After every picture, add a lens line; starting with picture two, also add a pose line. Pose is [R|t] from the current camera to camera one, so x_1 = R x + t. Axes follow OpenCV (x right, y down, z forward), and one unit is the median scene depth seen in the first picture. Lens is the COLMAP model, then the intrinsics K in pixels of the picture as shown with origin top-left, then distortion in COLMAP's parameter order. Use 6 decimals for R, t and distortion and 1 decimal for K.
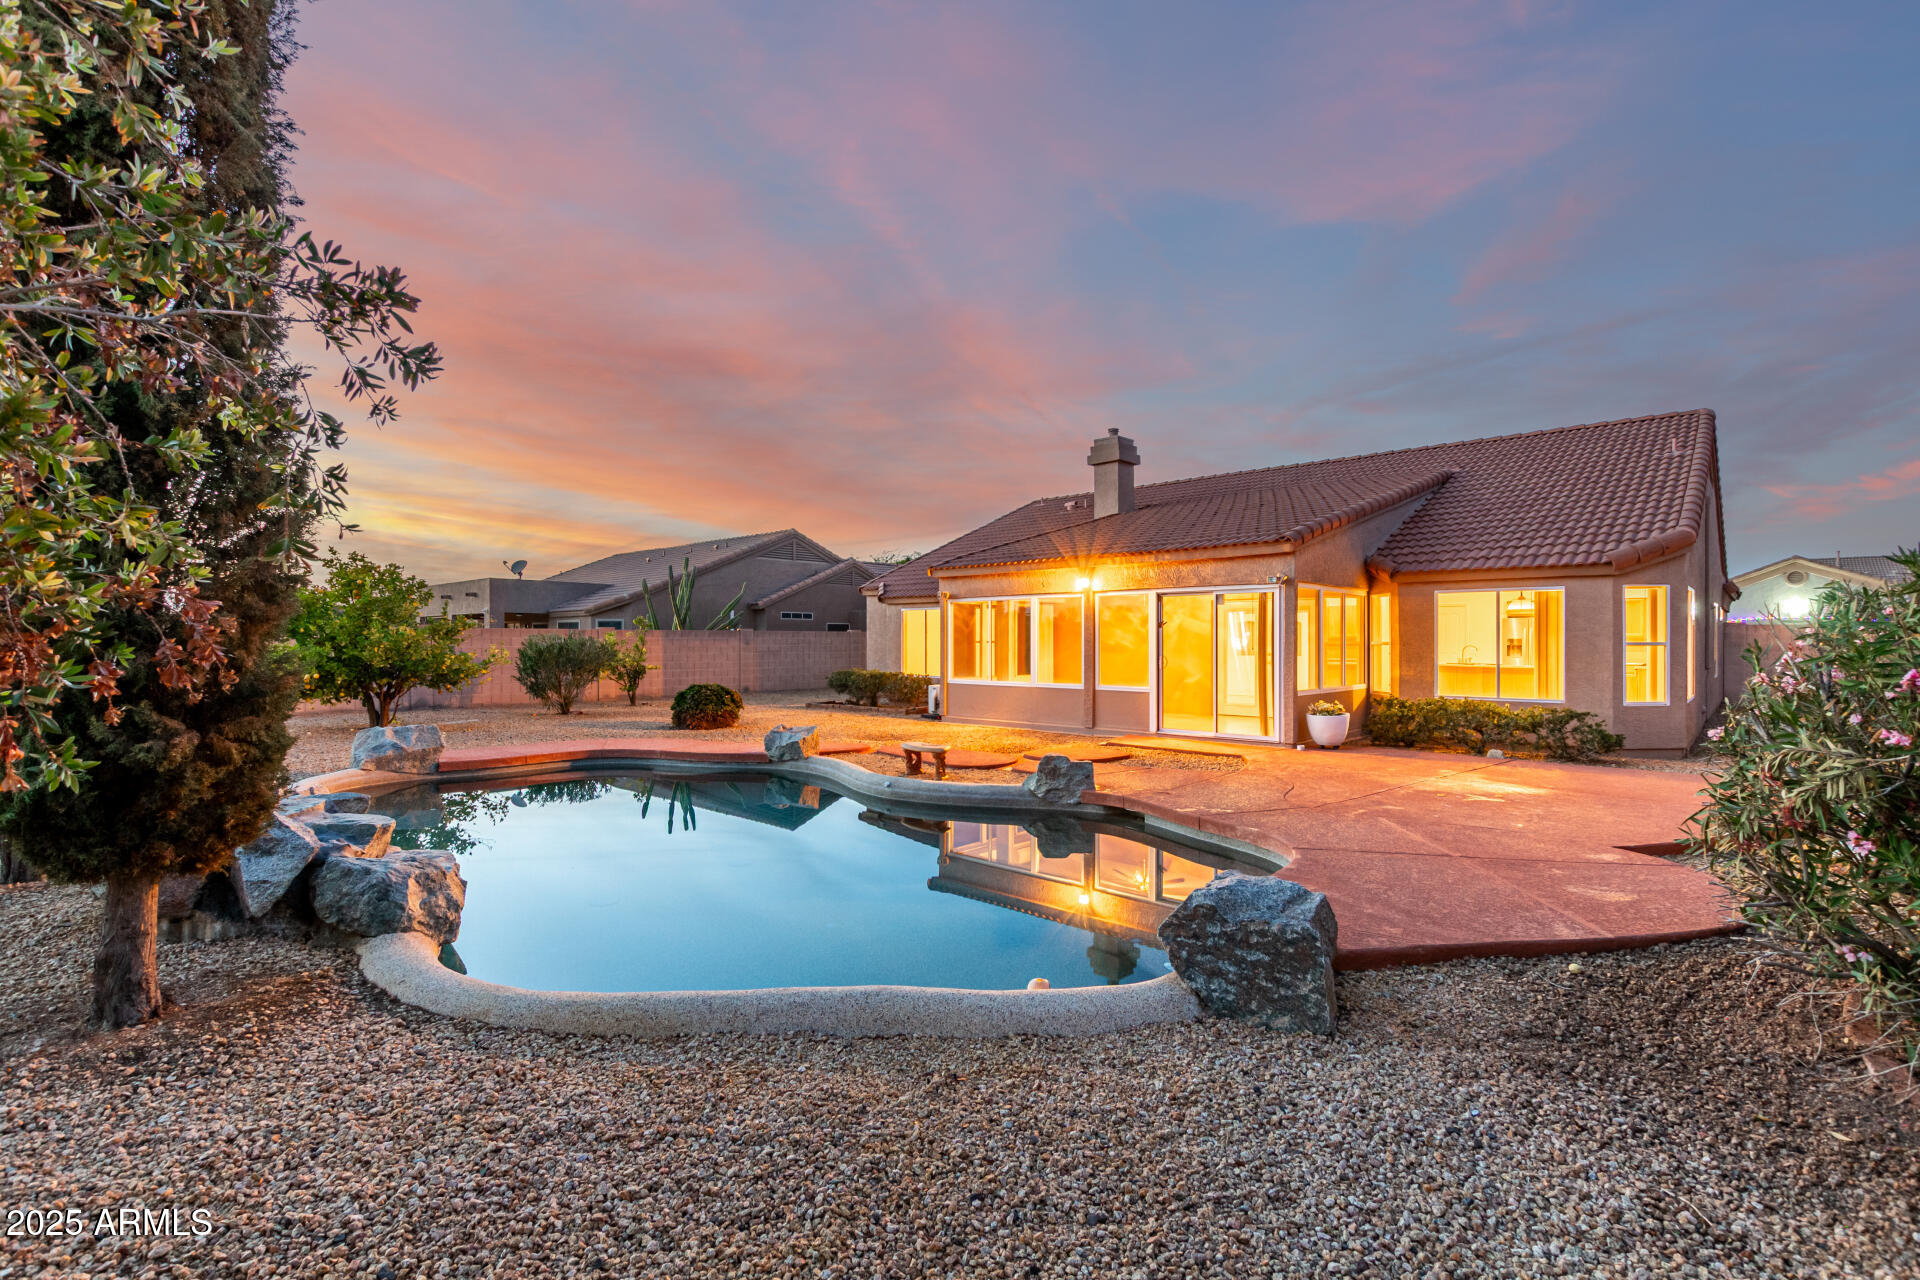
lens RADIAL K [[866.2, 0, 960.0], [0, 866.2, 640.0], [0, 0, 1]] dist [-0.000238, 0.000174]
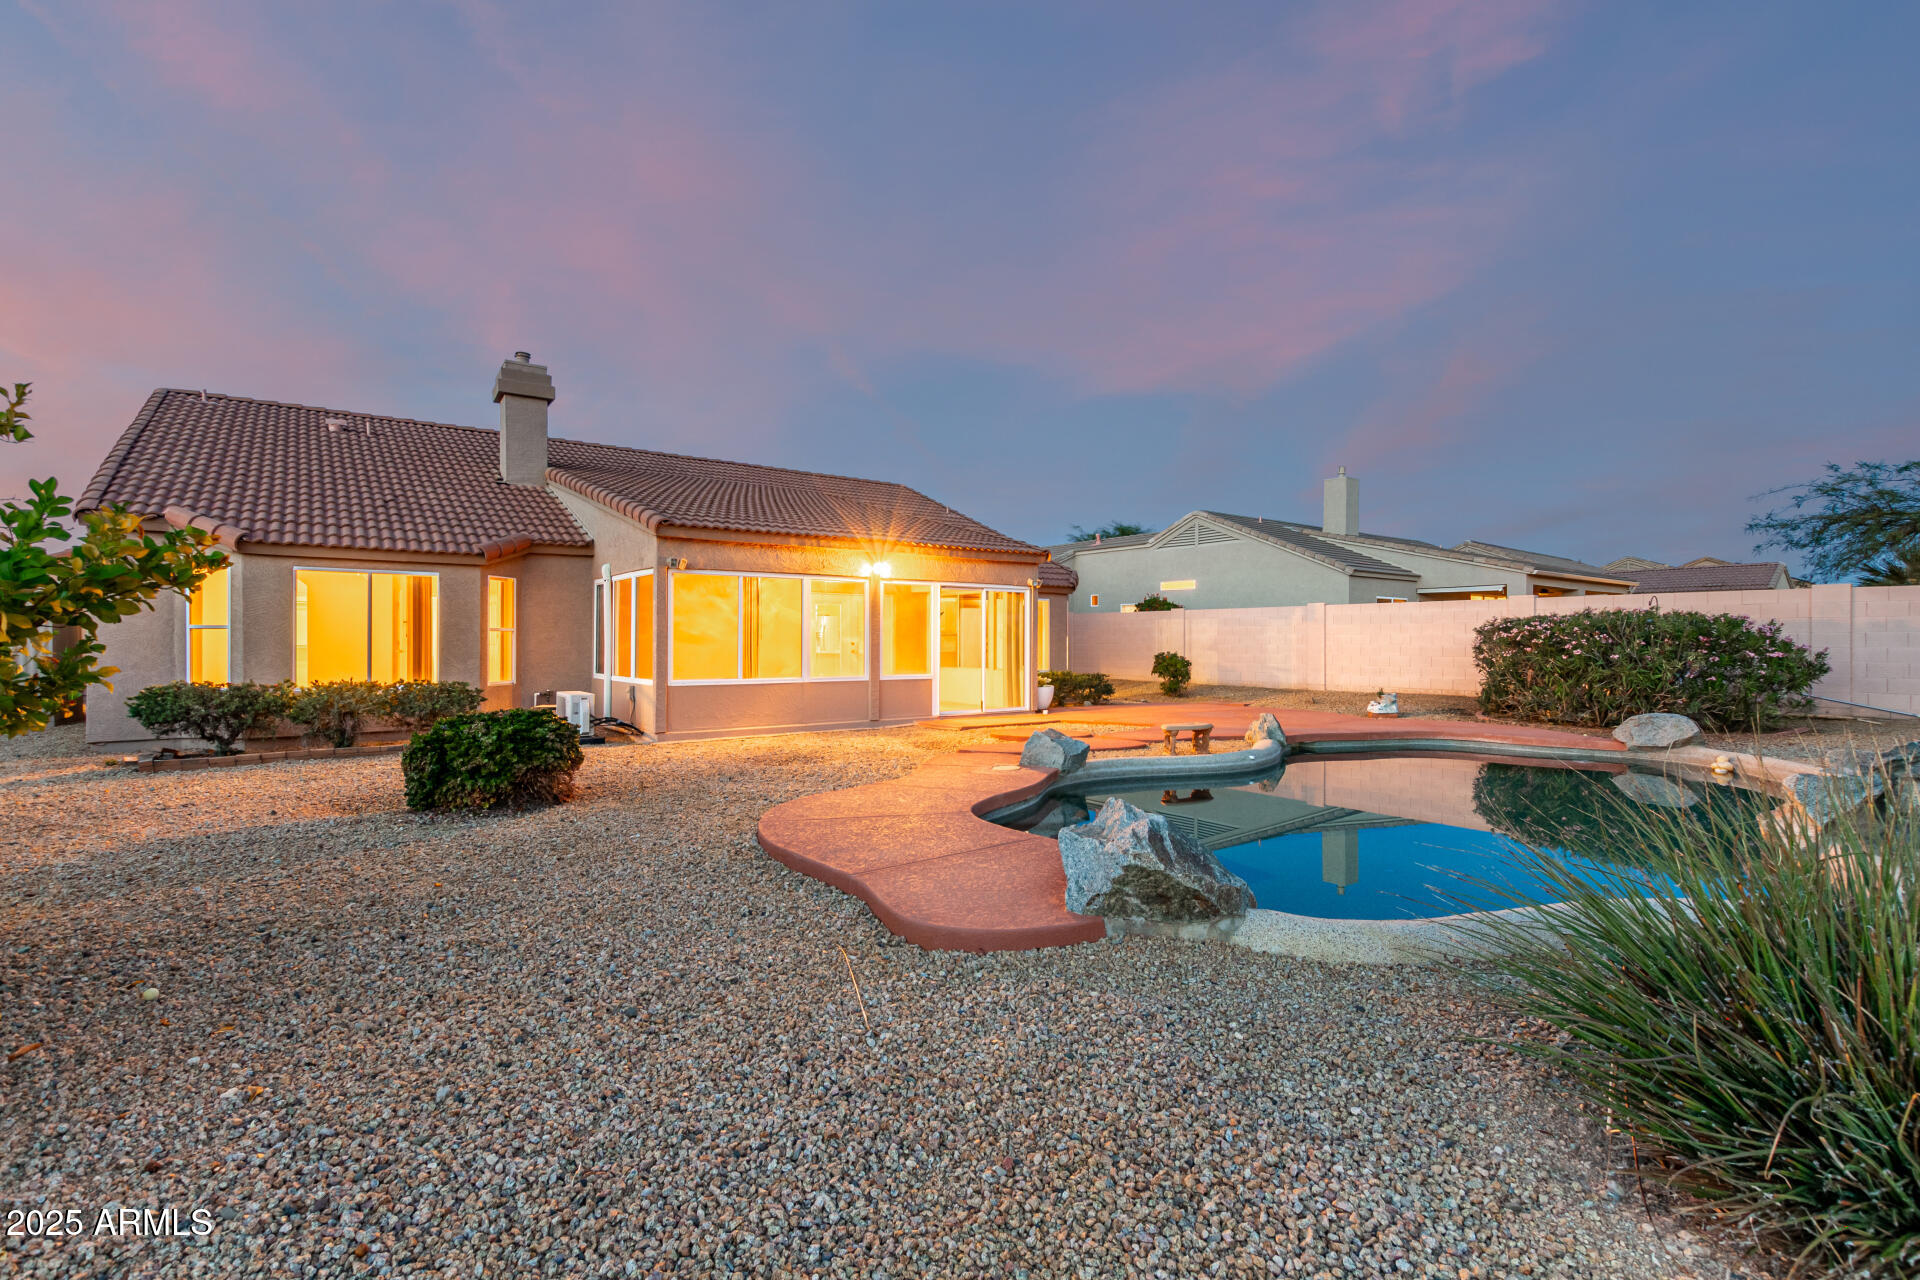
lens RADIAL K [[866.2, 0, 960.0], [0, 866.2, 640.0], [0, 0, 1]] dist [-0.000238, 0.000174]
pose [[0.234223, -0.010343, 0.972128, -0.171085], [-0.009350, 0.999873, 0.012891, -0.000276], [-0.972138, -0.012109, 0.234096, 0.154394]]
